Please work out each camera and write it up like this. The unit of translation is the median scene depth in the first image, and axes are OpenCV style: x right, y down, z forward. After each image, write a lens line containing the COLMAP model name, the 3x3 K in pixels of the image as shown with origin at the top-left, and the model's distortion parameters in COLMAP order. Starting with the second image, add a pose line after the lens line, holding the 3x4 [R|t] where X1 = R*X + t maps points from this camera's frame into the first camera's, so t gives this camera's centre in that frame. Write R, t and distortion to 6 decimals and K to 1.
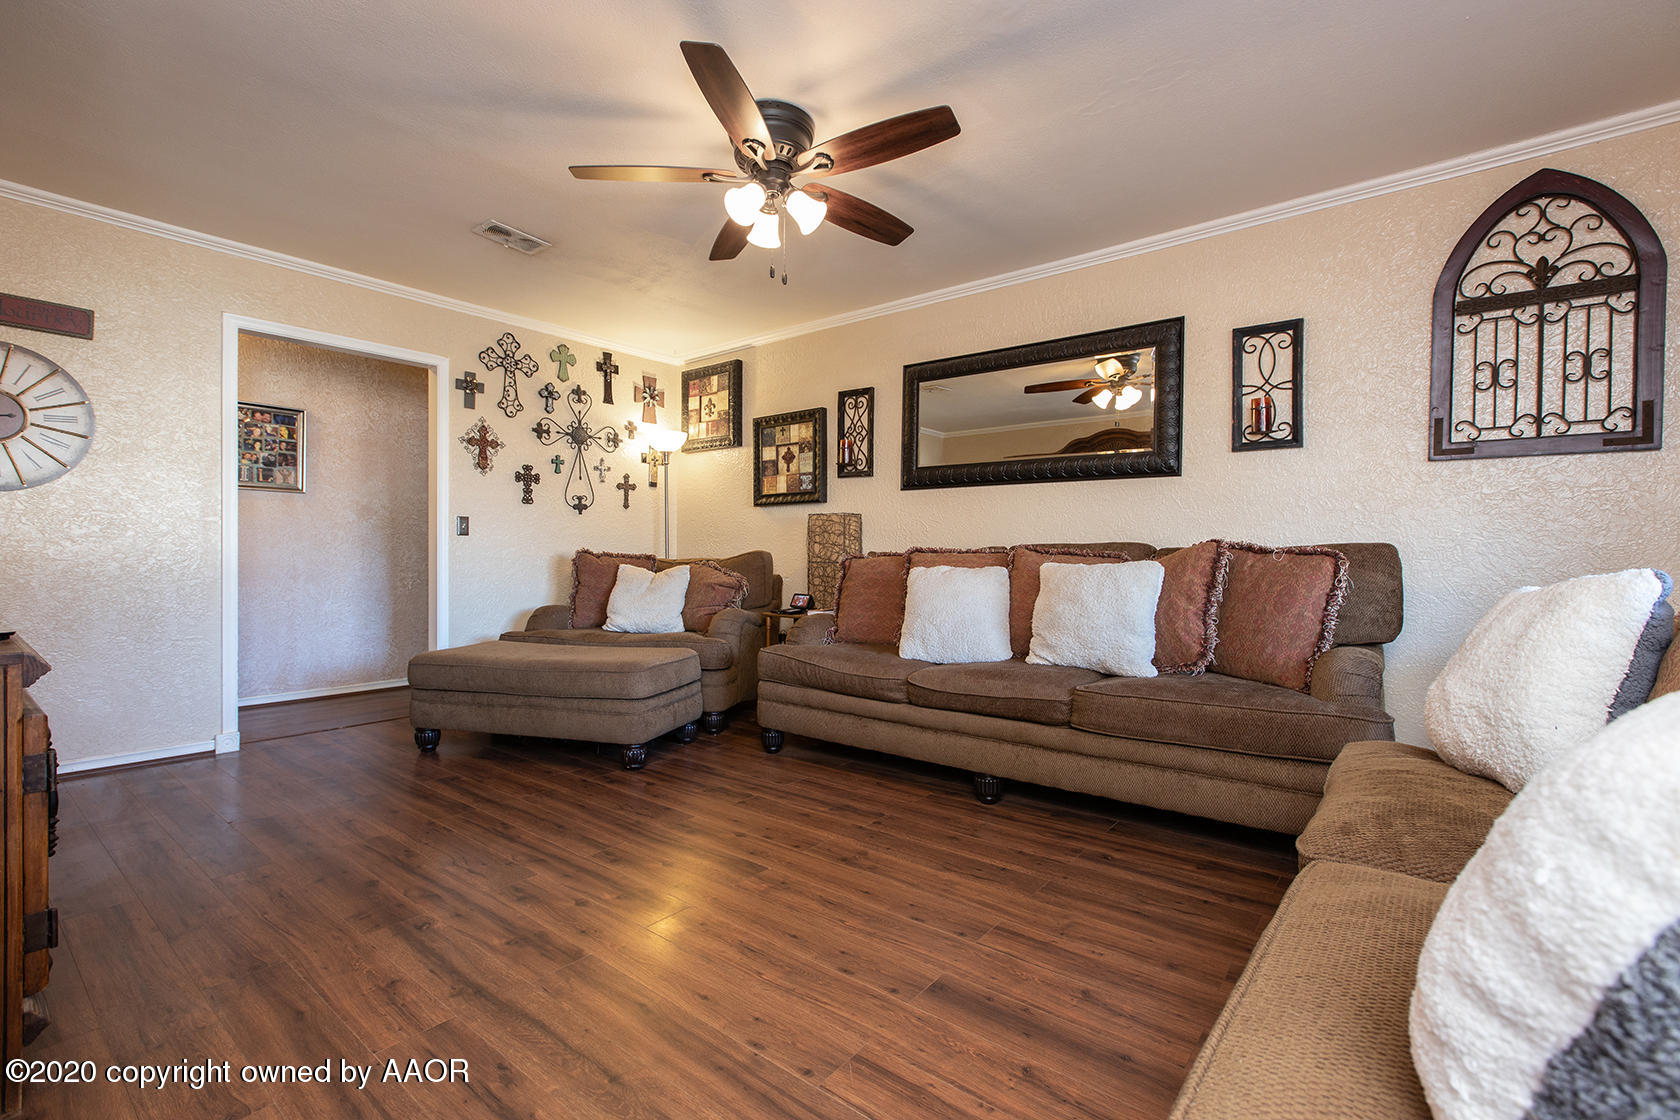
lens RADIAL K [[748.2, 0, 840.0], [0, 748.2, 560.0], [0, 0, 1]] dist [0.000881, 0.001016]
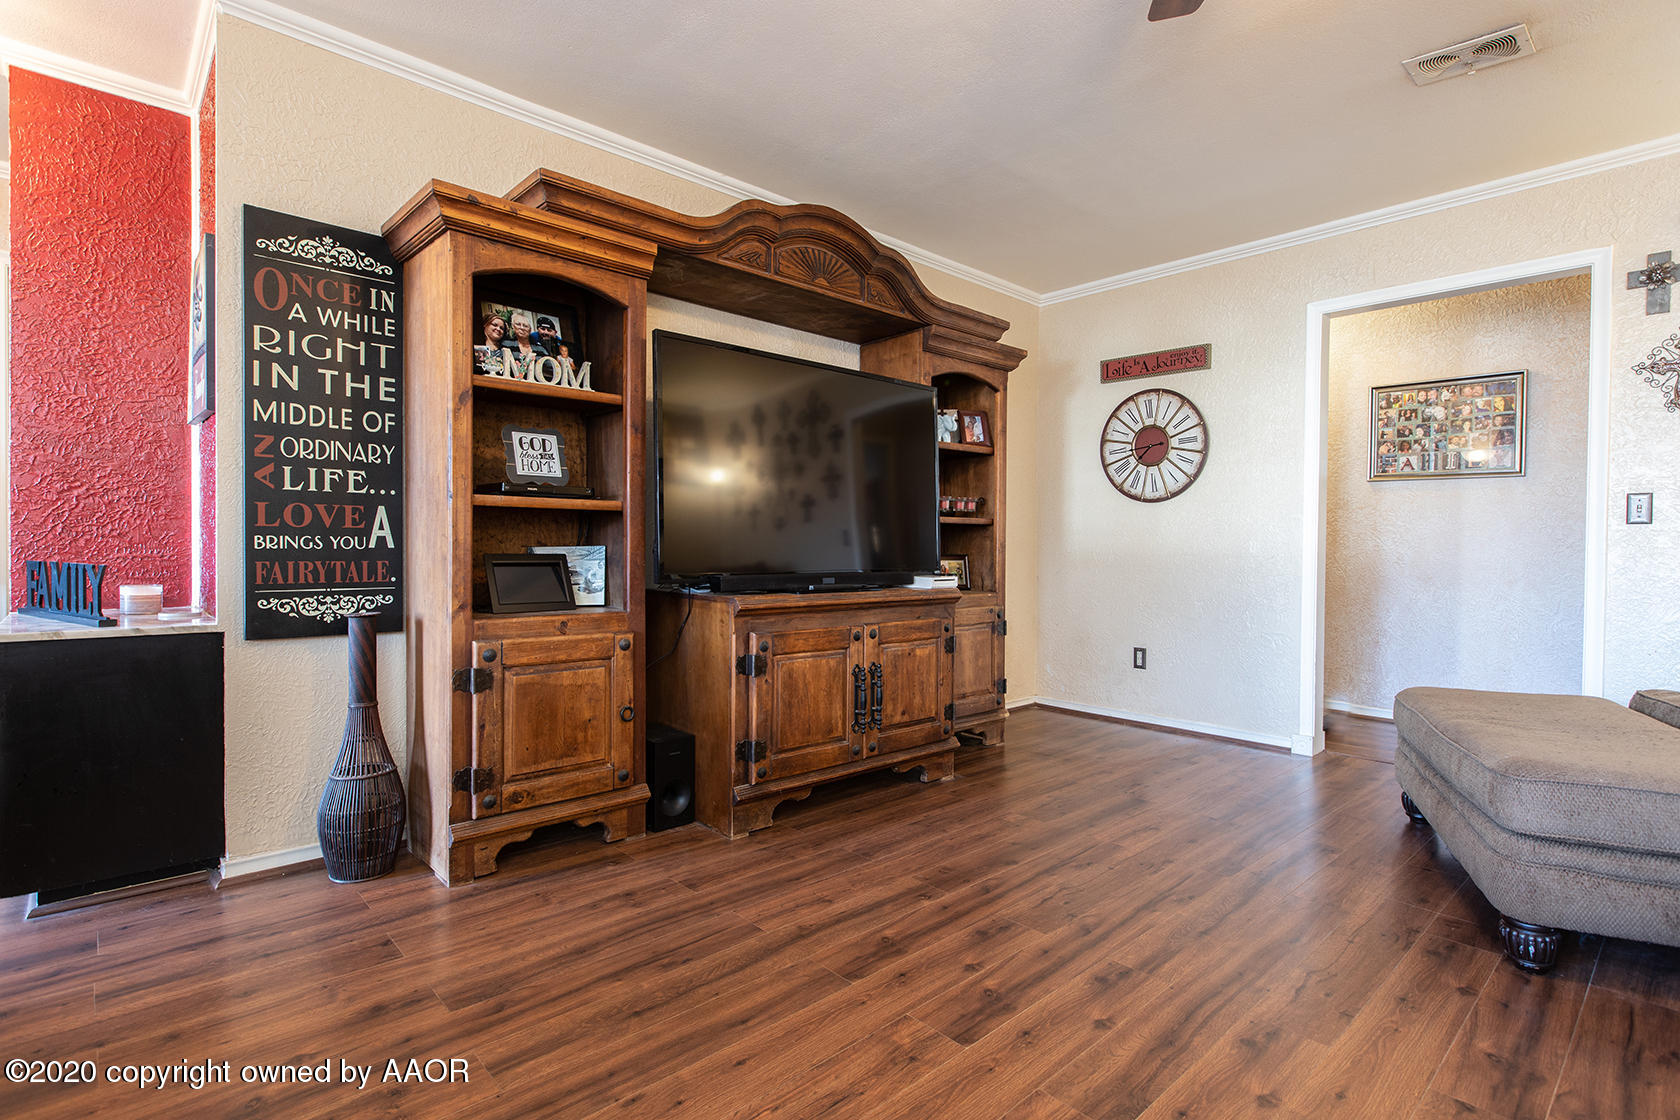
lens RADIAL K [[818.4, 0, 840.0], [0, 818.4, 560.0], [0, 0, 1]] dist [0.001047, -0.000031]
pose [[-0.151566, 0.013029, -0.988361, 0.379613], [-0.017323, 0.999725, 0.015835, -0.003680], [0.988295, 0.019521, -0.151299, 0.656234]]
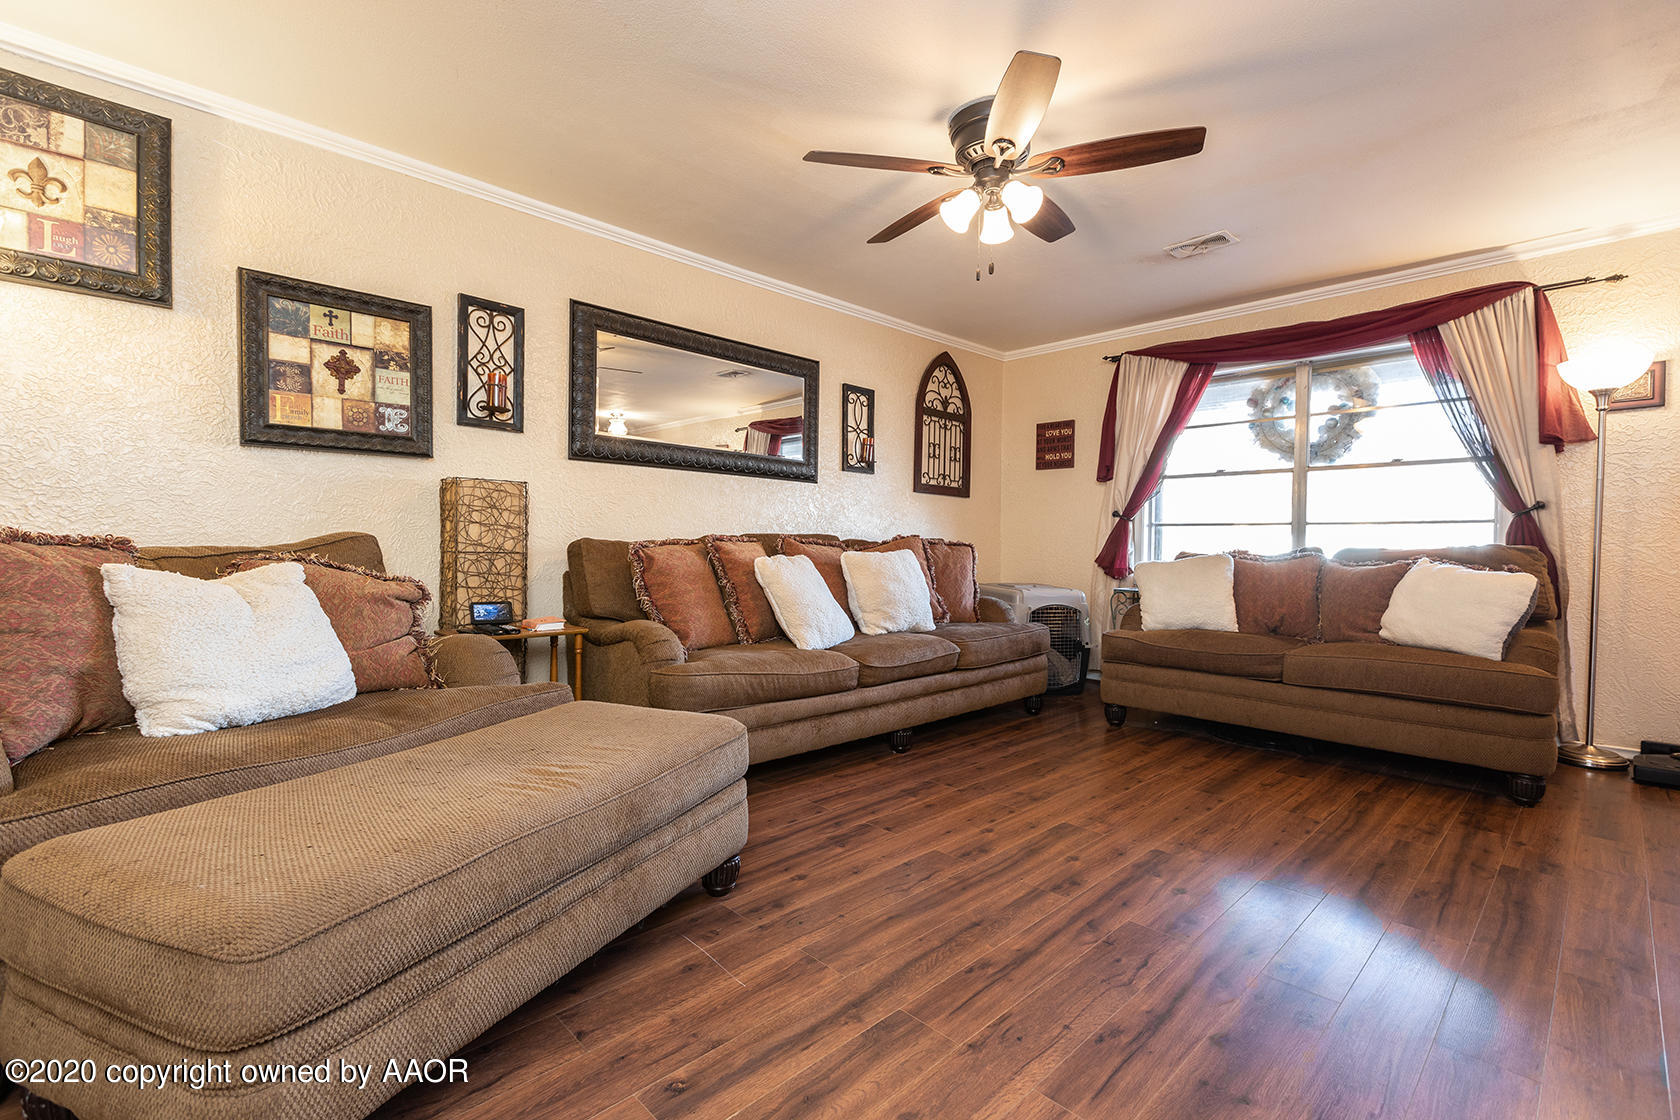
lens RADIAL K [[748.2, 0, 840.0], [0, 748.2, 560.0], [0, 0, 1]] dist [0.000881, 0.001016]
pose [[0.128411, -0.021489, 0.991488, -0.938117], [-0.003204, 0.999751, 0.022083, -0.009128], [-0.991716, -0.006012, 0.128310, 0.887755]]
